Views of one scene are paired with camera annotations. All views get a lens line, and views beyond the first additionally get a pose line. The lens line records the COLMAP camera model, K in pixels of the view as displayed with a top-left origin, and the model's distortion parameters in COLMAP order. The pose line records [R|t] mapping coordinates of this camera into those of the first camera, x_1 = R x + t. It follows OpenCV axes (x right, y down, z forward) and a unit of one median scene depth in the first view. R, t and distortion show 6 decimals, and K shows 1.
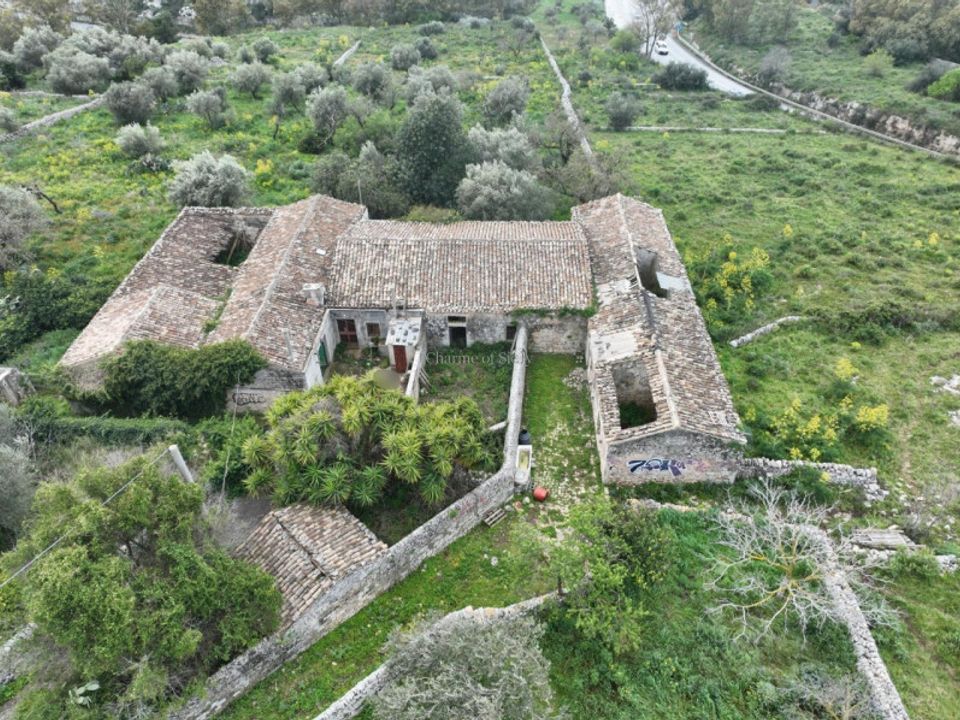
lens RADIAL K [[675.0, 0, 480.0], [0, 675.0, 360.0], [0, 0, 1]] dist [0.005648, 0.010473]
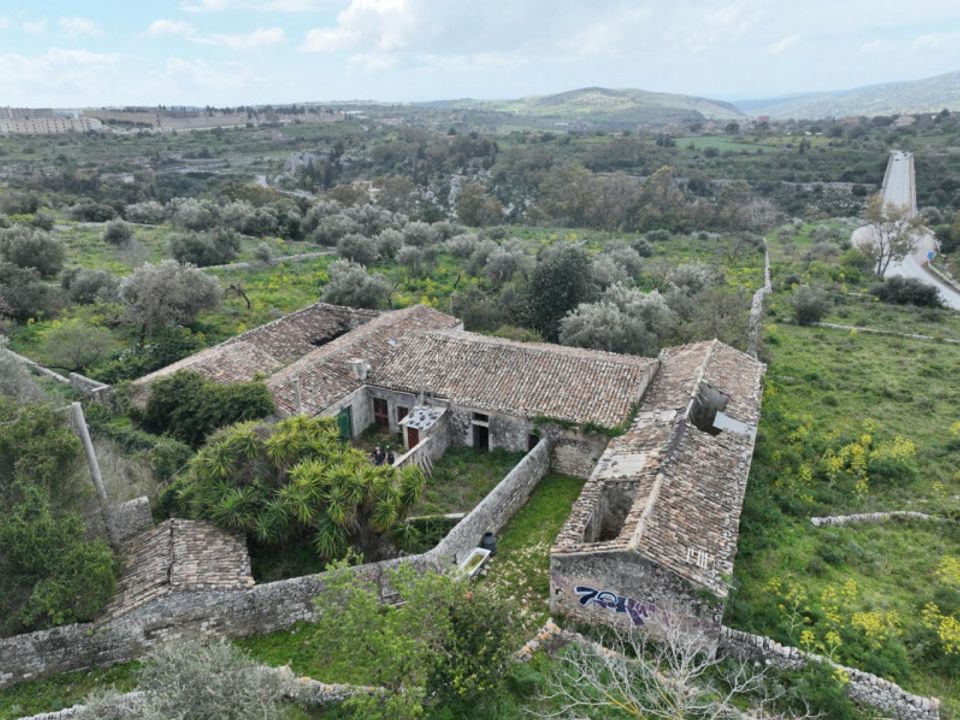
lens RADIAL K [[675.0, 0, 480.0], [0, 675.0, 360.0], [0, 0, 1]] dist [0.005648, 0.010473]
pose [[0.924096, 0.147915, -0.352373, 0.289972], [-0.246025, 0.935833, -0.252364, 0.104601], [0.292434, 0.319901, 0.901191, 0.124215]]
